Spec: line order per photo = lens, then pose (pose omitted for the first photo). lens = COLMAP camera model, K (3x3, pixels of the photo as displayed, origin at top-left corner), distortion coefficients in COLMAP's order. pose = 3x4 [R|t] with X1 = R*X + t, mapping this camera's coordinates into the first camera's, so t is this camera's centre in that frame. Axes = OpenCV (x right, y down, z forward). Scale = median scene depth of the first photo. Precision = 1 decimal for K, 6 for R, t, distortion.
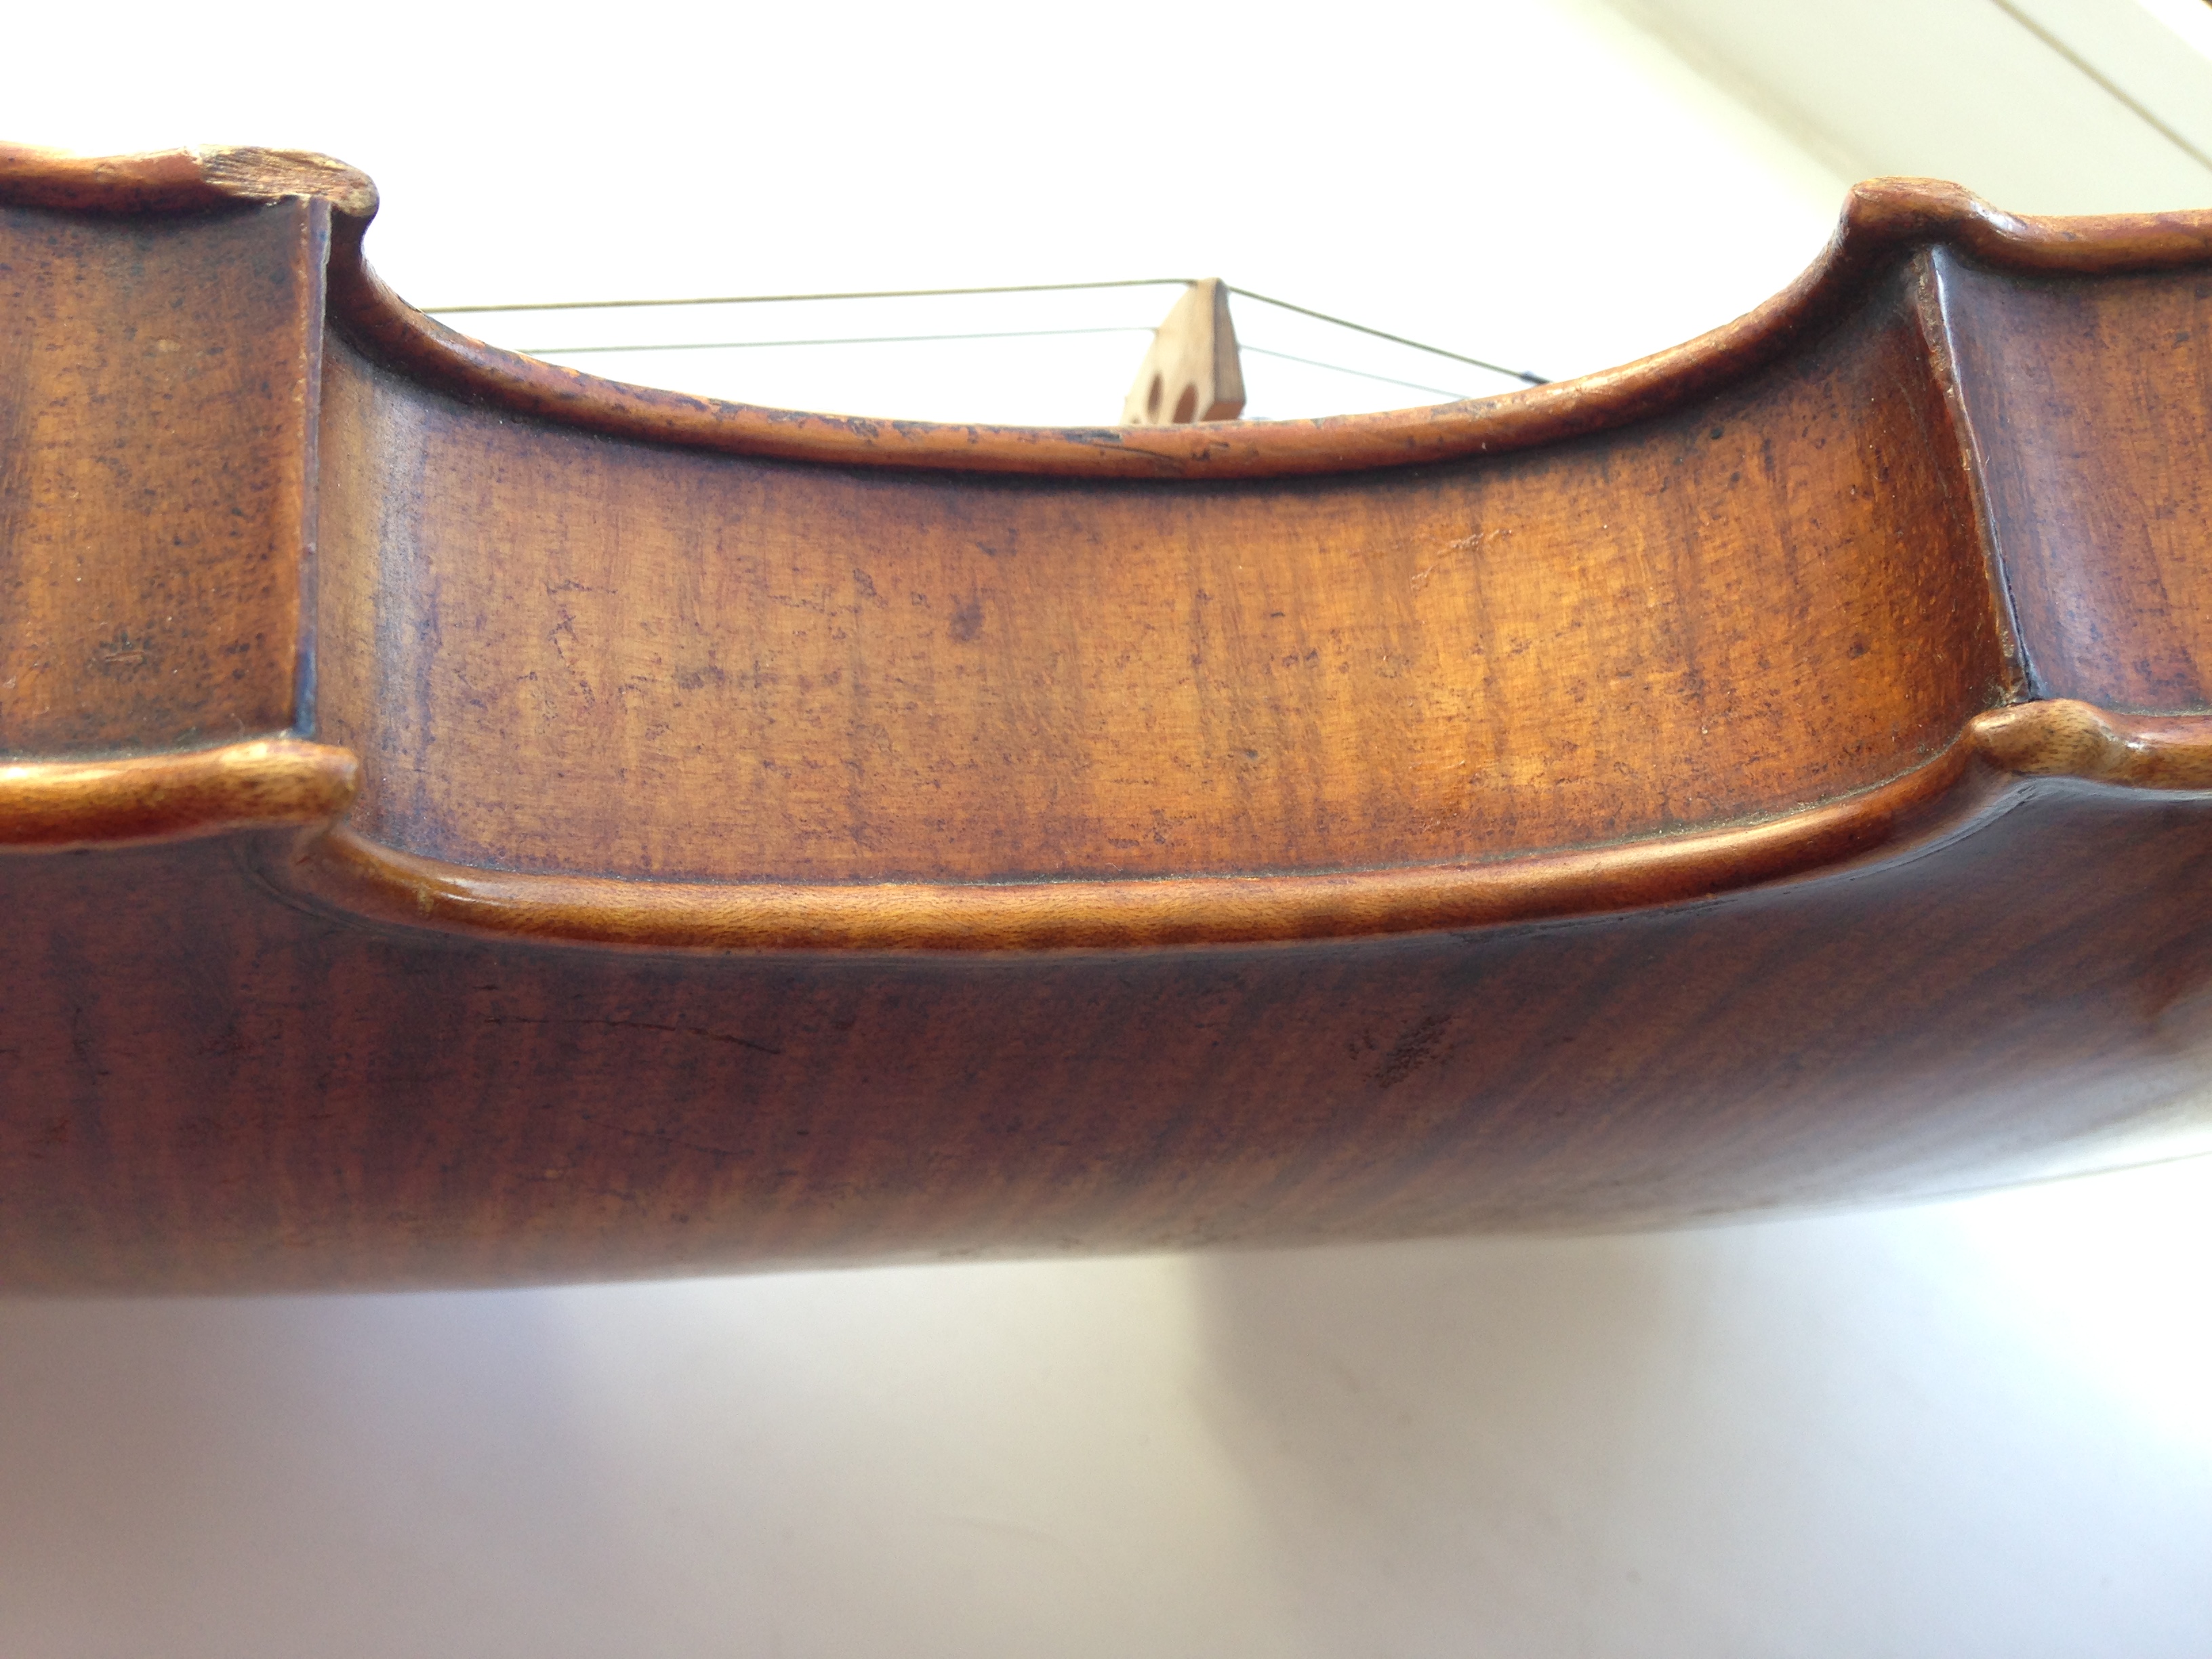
lens RADIAL K [[2088.1, 0, 1106.0], [0, 2088.1, 829.5], [0, 0, 1]] dist [0.190788, -0.366937]
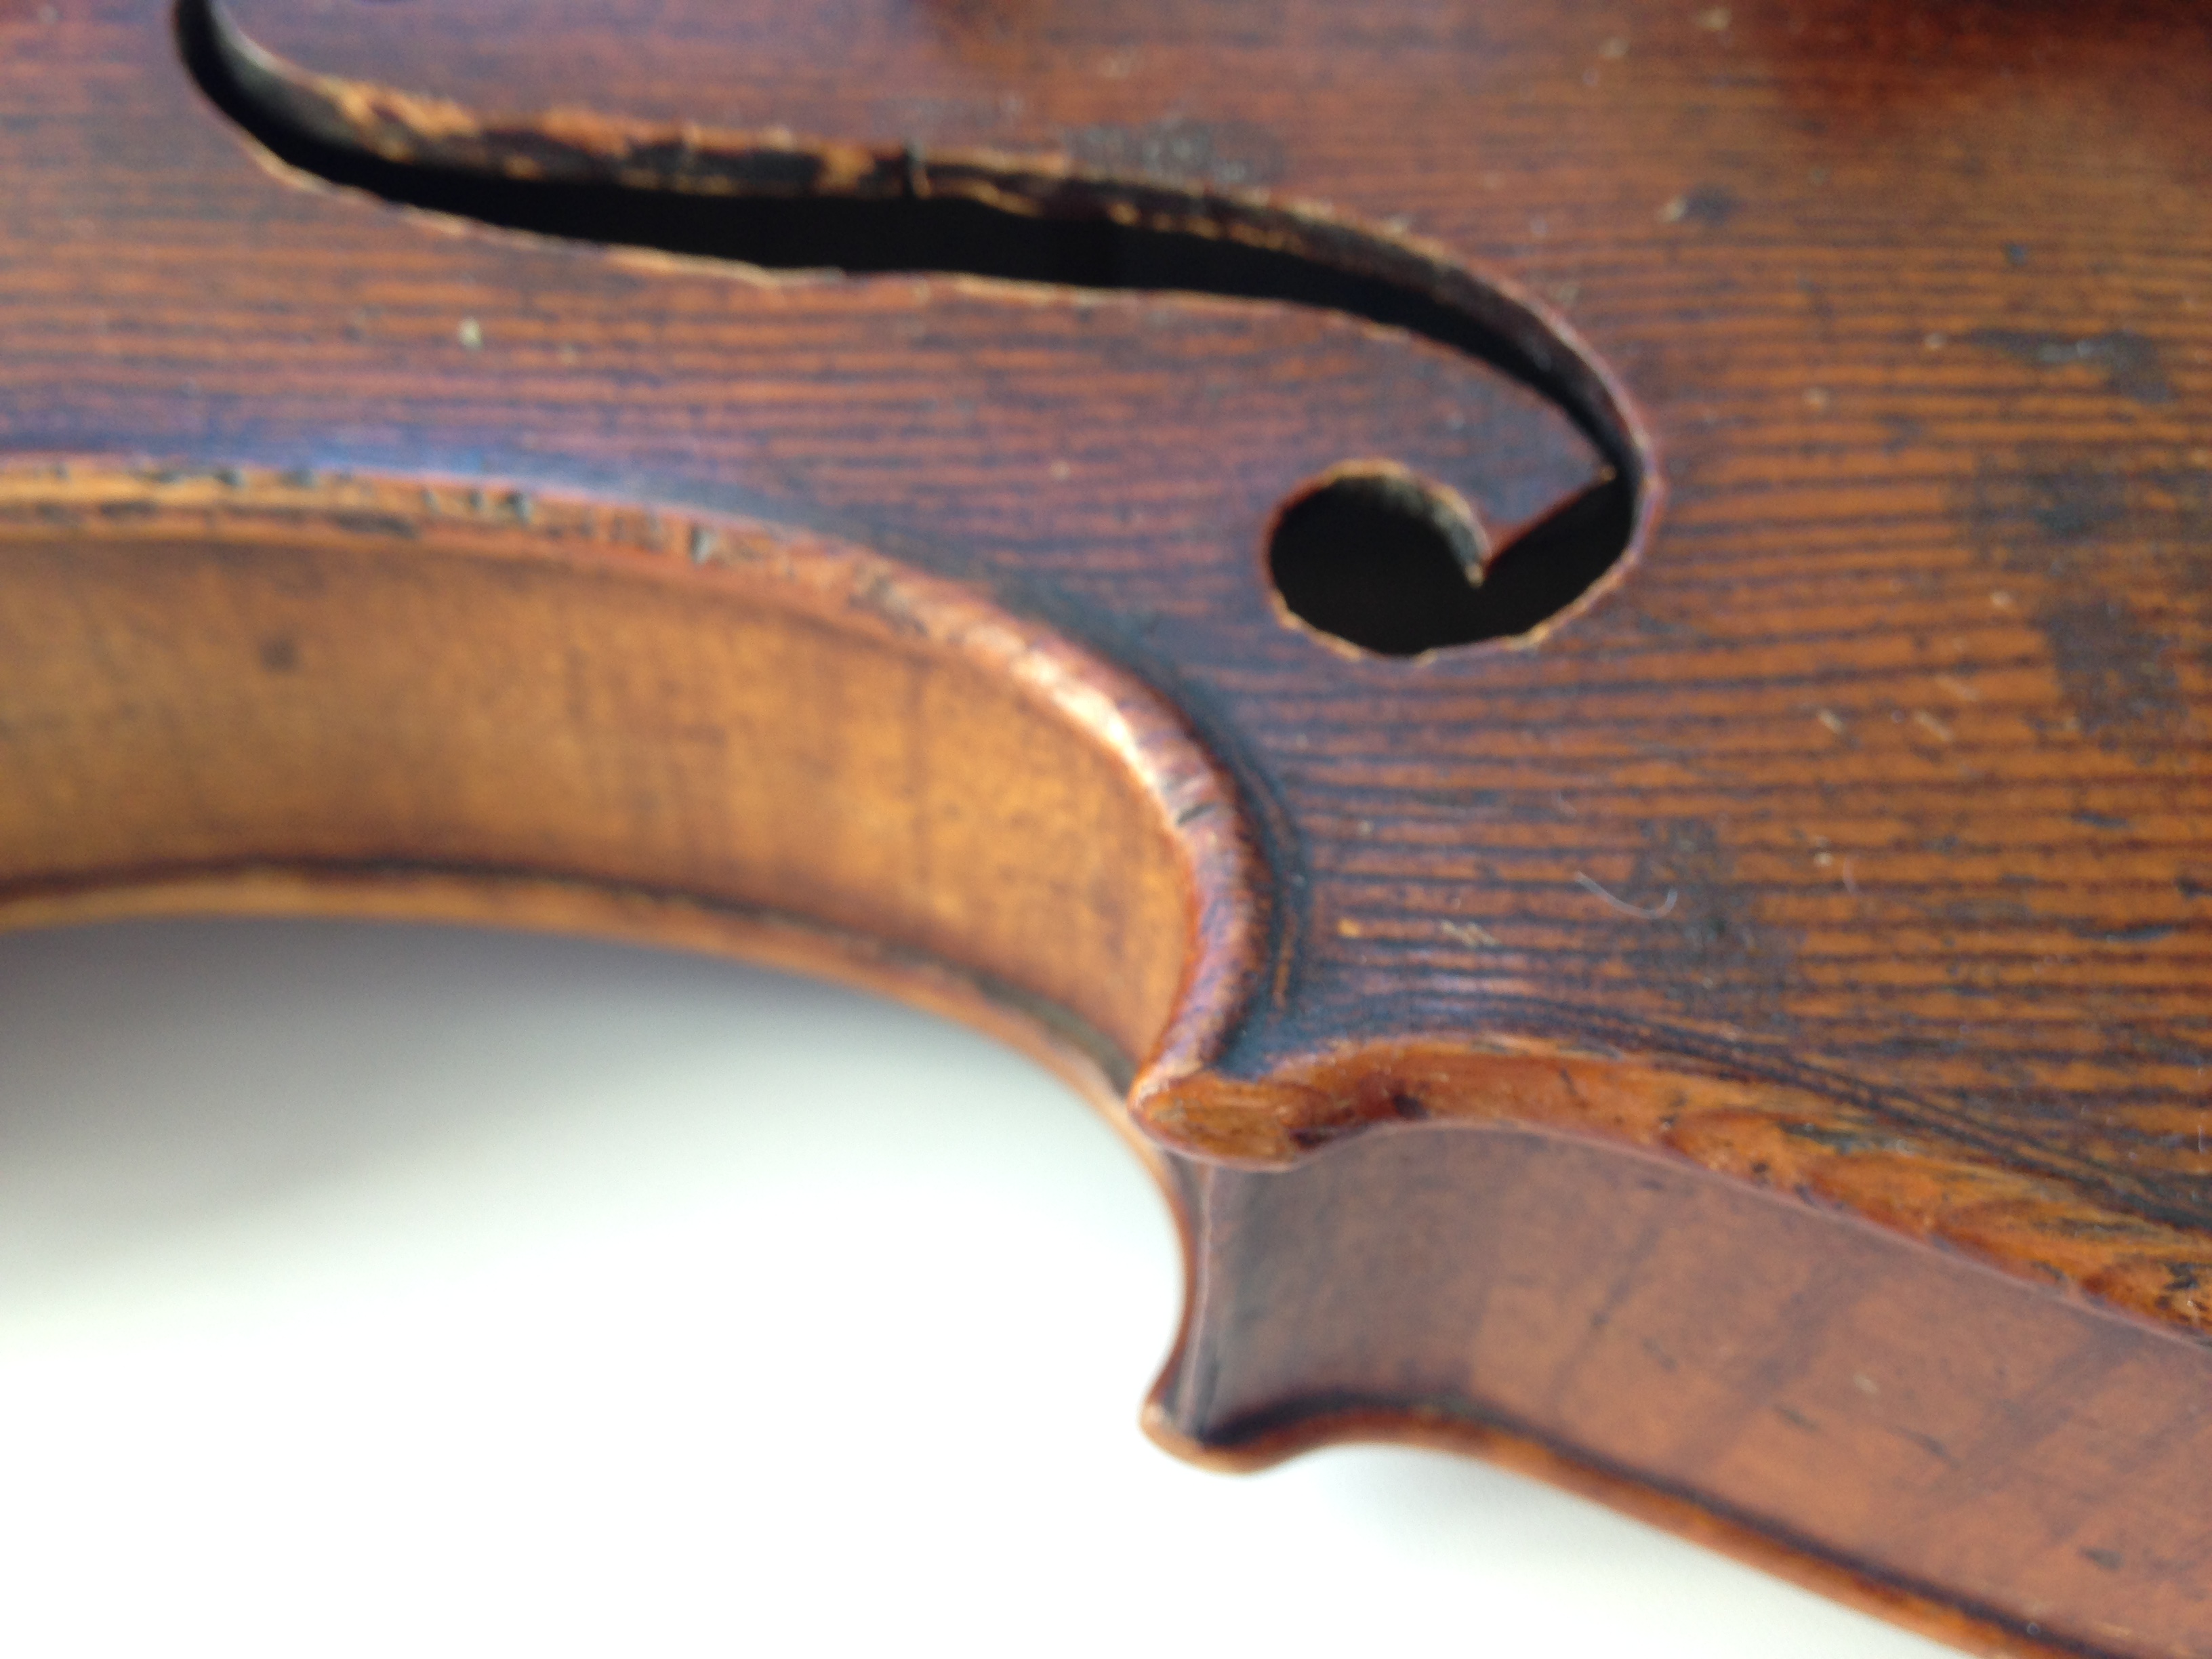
lens RADIAL K [[2117.1, 0, 1106.0], [0, 2117.1, 829.5], [0, 0, 1]] dist [0.180381, -0.396218]
pose [[0.952351, 0.289130, -0.097115, 0.344303], [-0.007957, 0.341848, 0.939721, -0.877552], [0.304900, -0.894172, 0.327860, 0.767132]]
